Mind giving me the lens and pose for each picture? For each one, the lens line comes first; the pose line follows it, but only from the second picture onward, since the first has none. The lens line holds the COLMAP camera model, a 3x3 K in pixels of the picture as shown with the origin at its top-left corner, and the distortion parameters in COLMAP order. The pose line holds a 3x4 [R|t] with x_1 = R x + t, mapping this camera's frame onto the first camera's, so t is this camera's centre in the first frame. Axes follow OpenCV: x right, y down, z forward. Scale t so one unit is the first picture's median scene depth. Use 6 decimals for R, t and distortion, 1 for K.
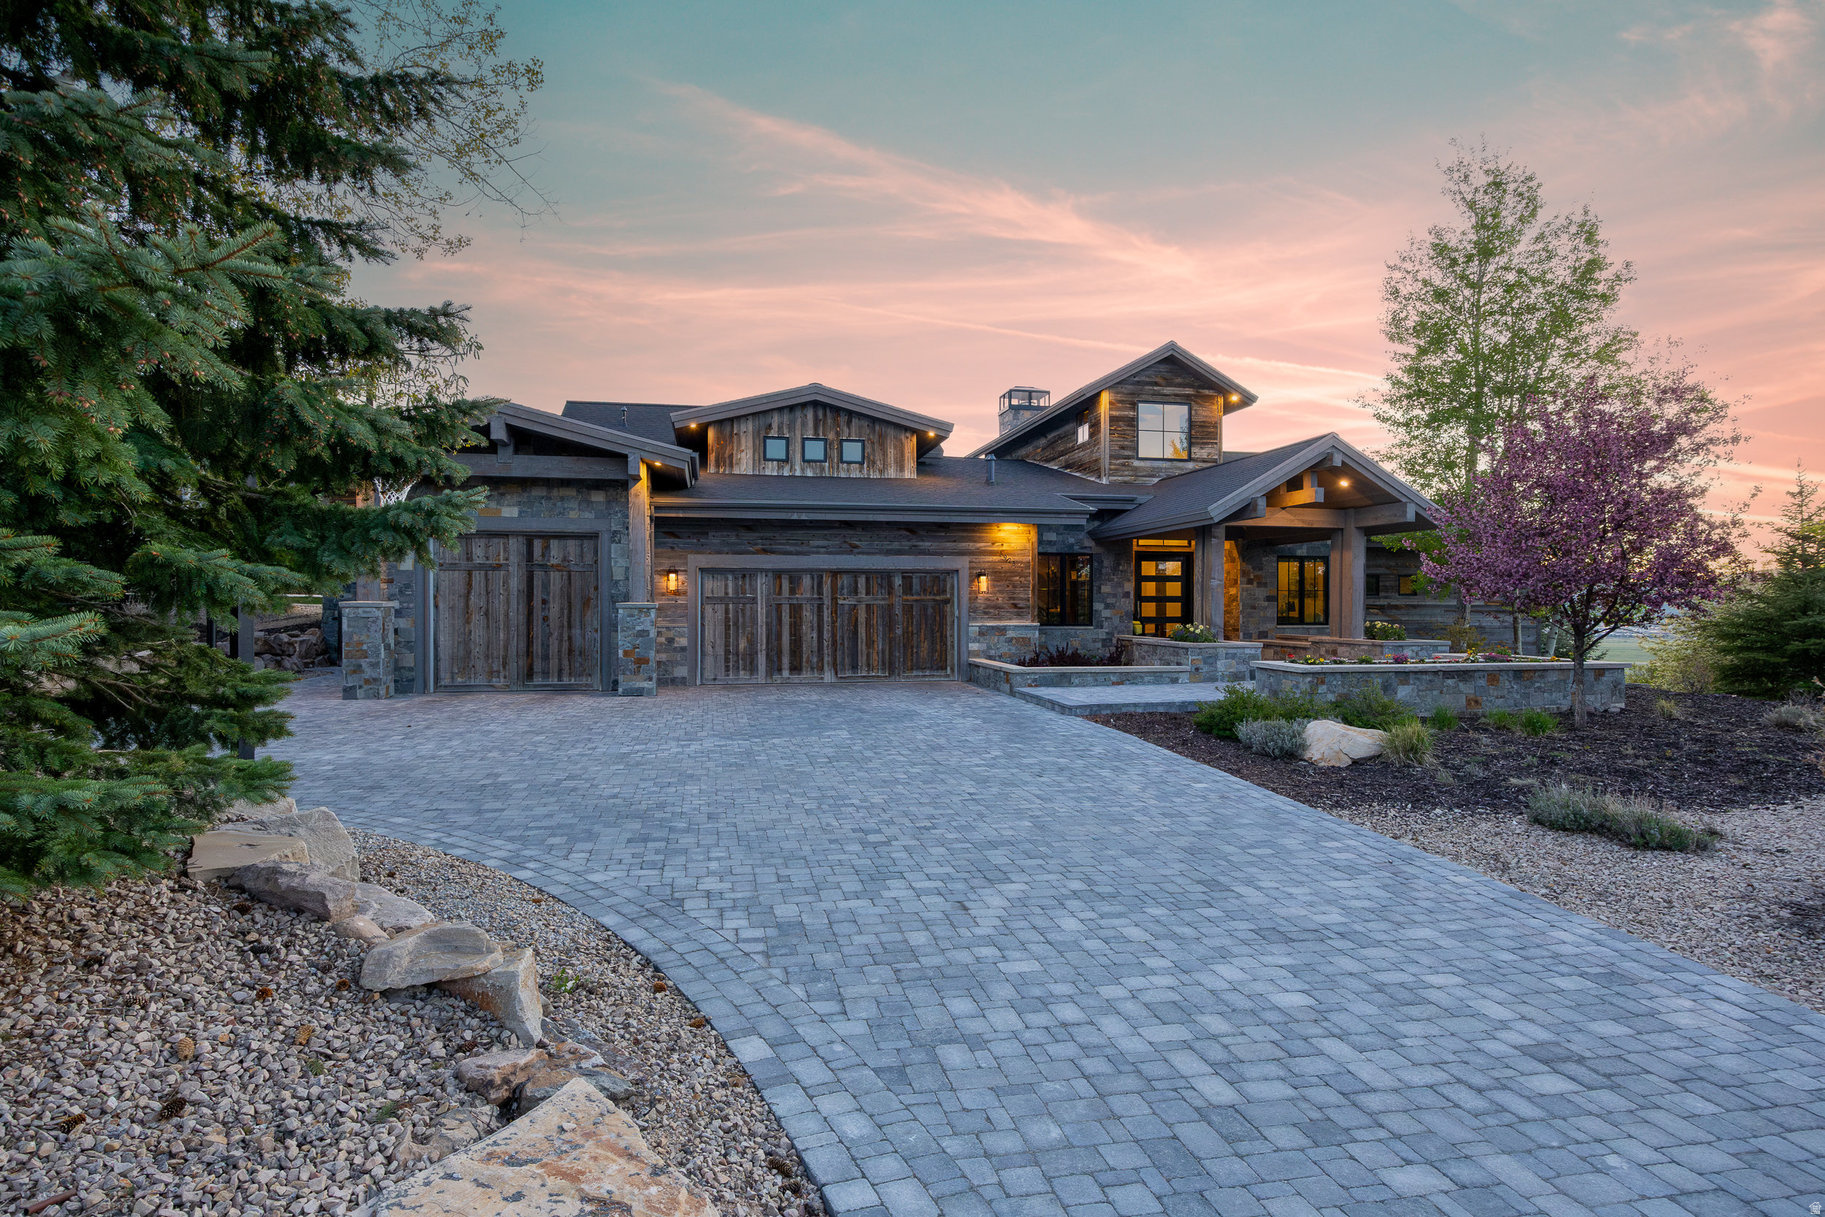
lens RADIAL K [[989.6, 0, 916.2], [0, 989.6, 613.0], [0, 0, 1]] dist [0.000488, 0.000834]
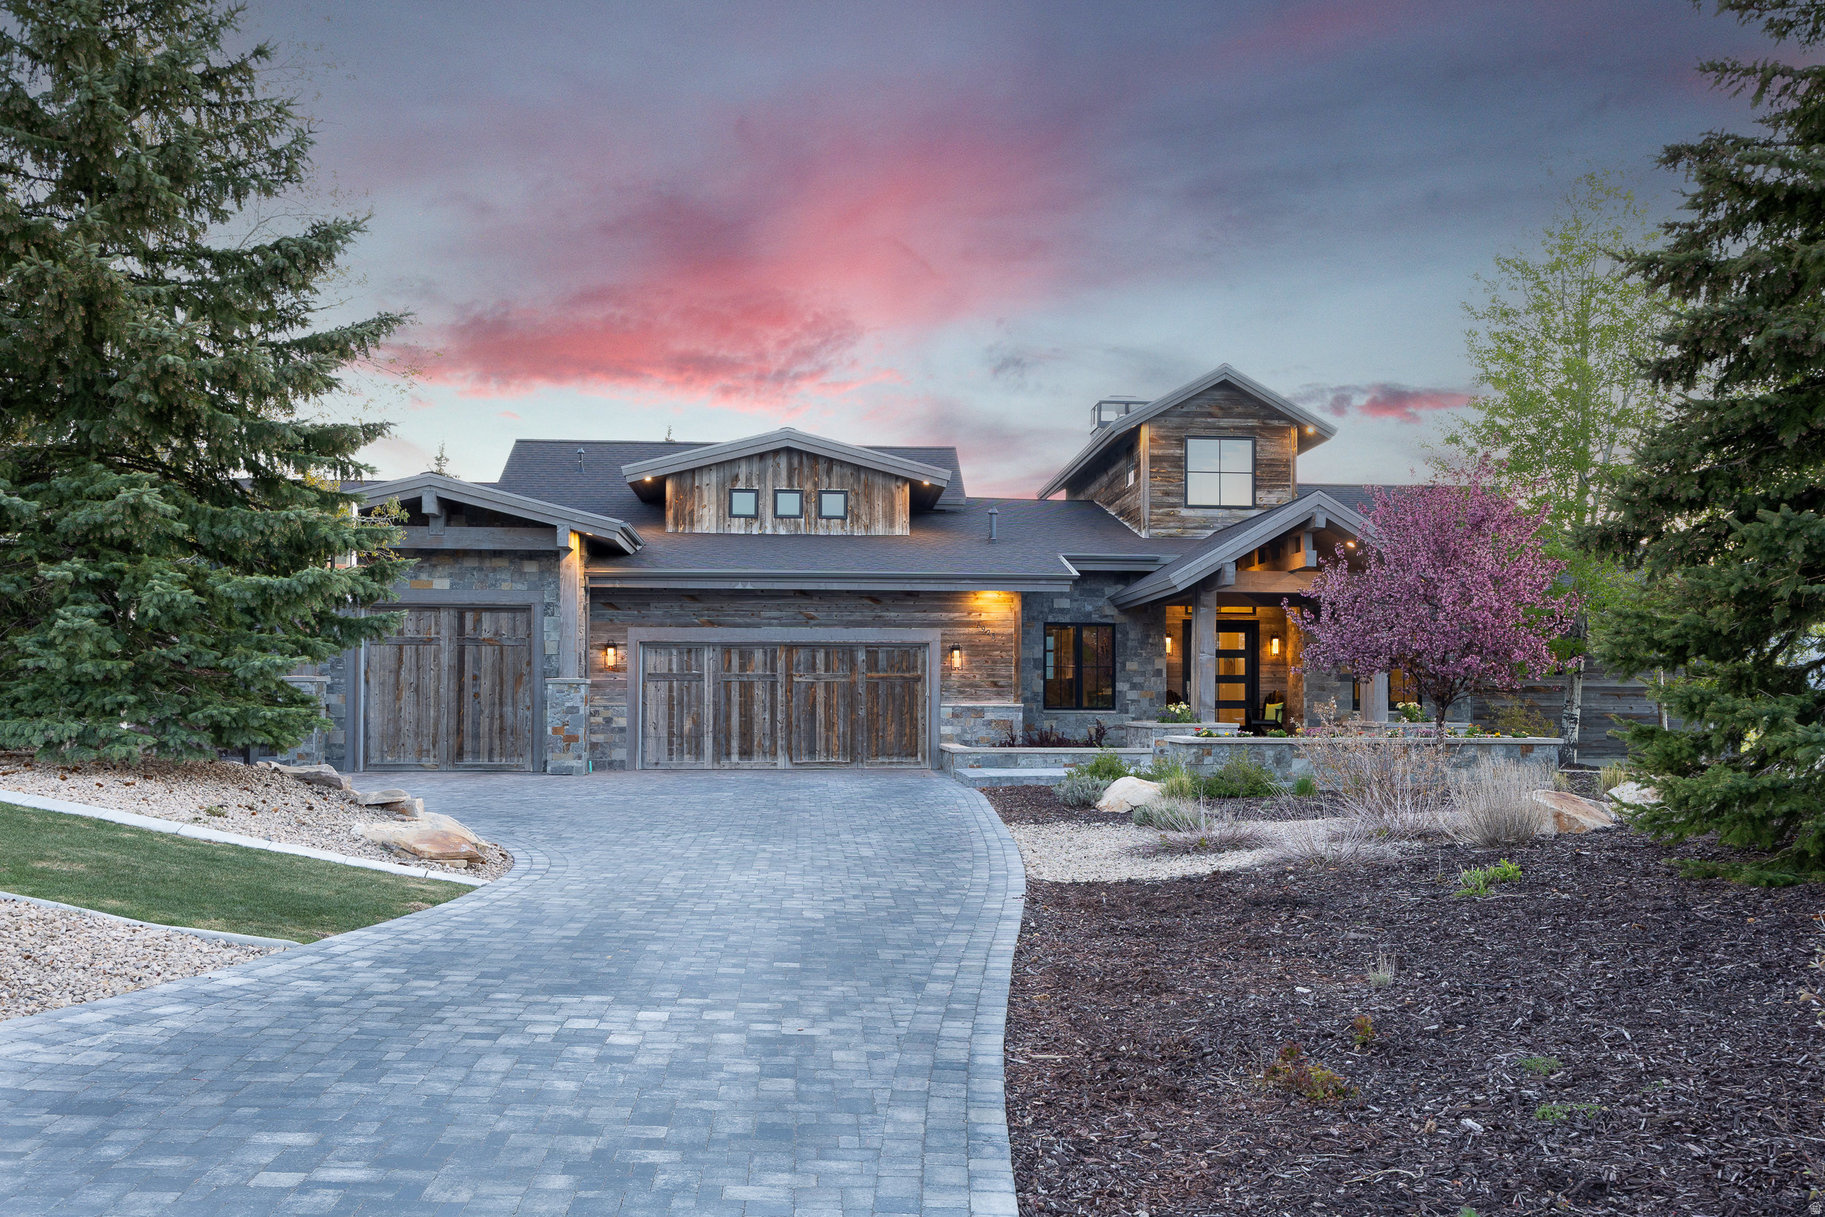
lens RADIAL K [[1720.6, 0, 958.3], [0, 1720.6, 665.4], [0, 0, 1]] dist [0.009442, 0.001435]
pose [[0.993889, -0.000583, -0.110383, 0.240654], [-0.002830, 0.999523, -0.030761, 0.023732], [0.110348, 0.030885, 0.993413, -0.532499]]
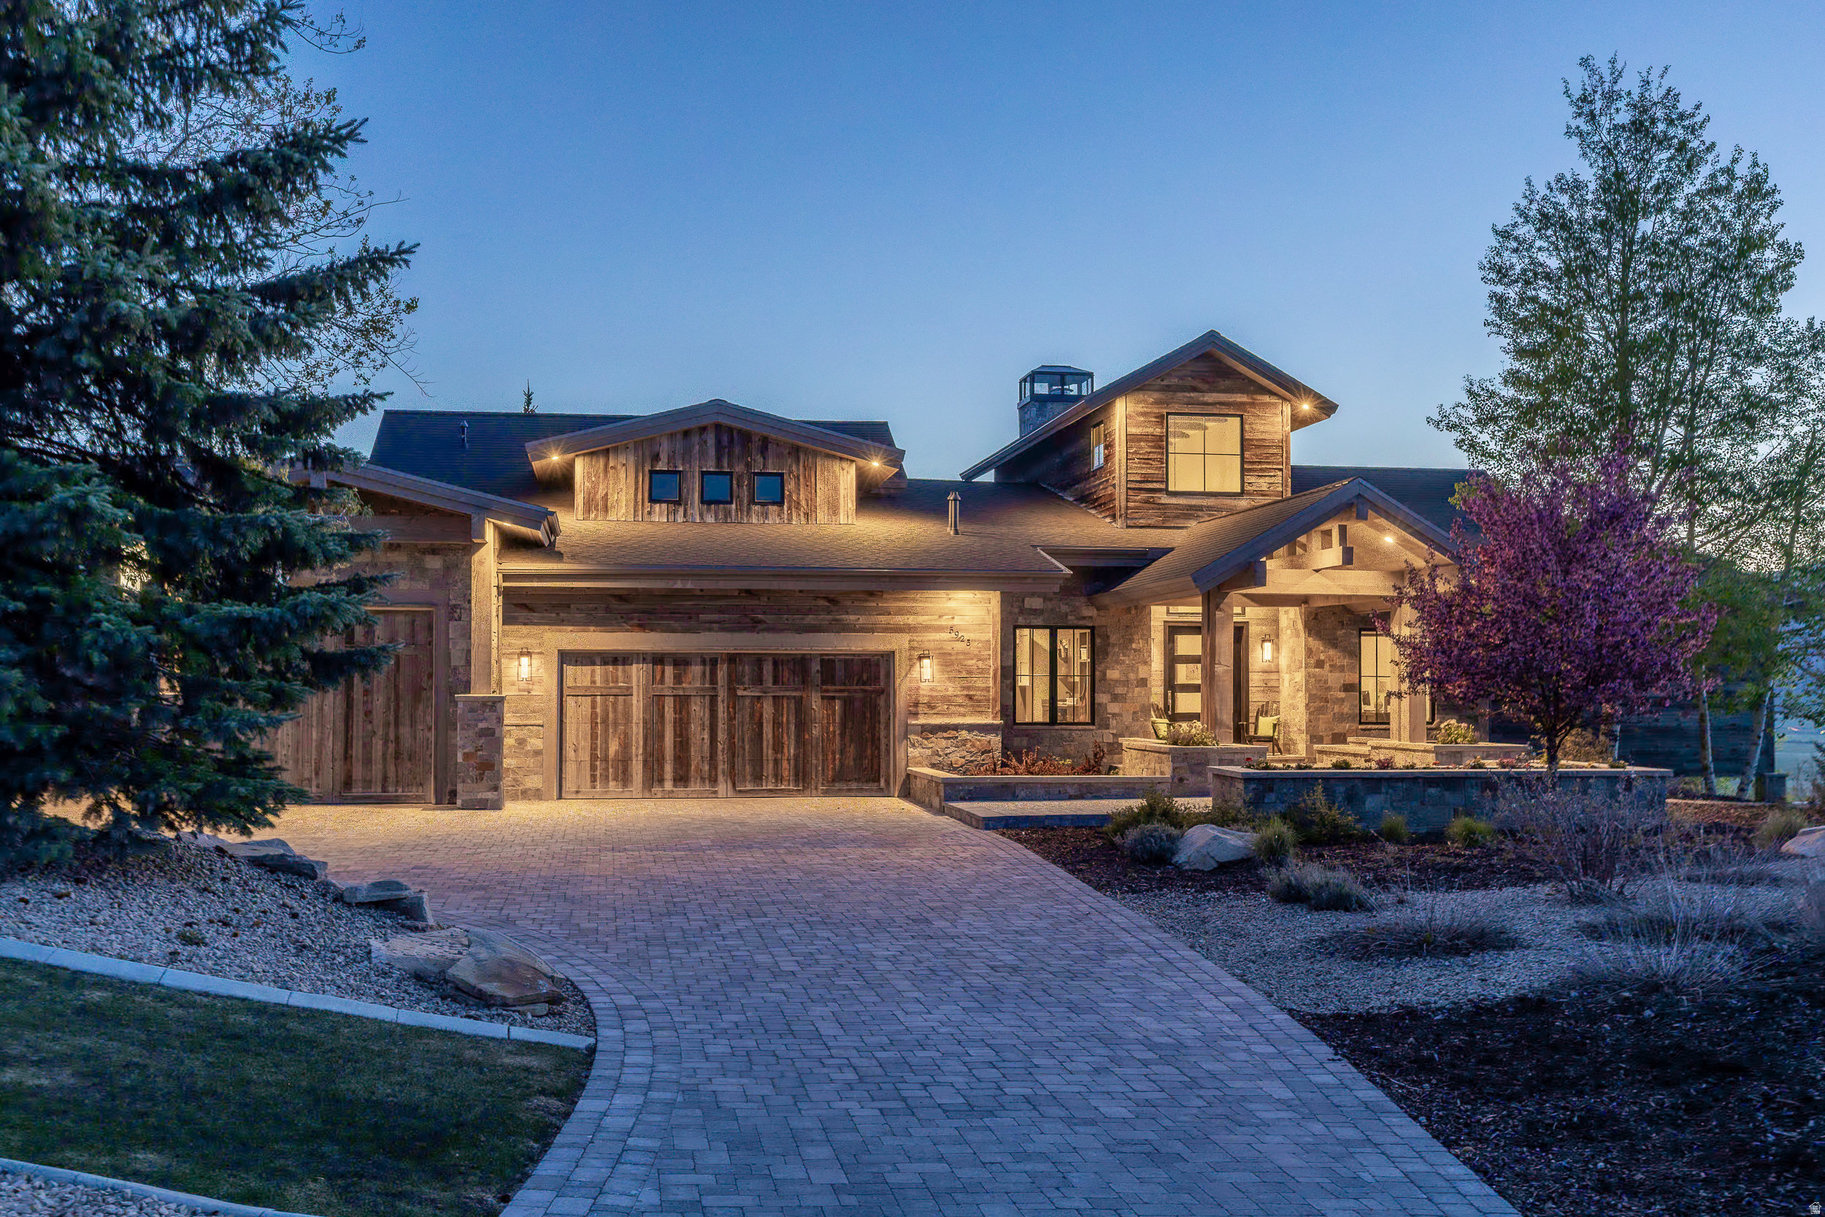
lens RADIAL K [[1815.5, 0, 876.2], [0, 1815.5, 638.5], [0, 0, 1]] dist [0.006887, 0.000000]
pose [[0.998313, -0.000792, -0.058056, 0.111028], [-0.001329, 0.999333, -0.036483, -0.002101], [0.058047, 0.036499, 0.997646, -0.405295]]
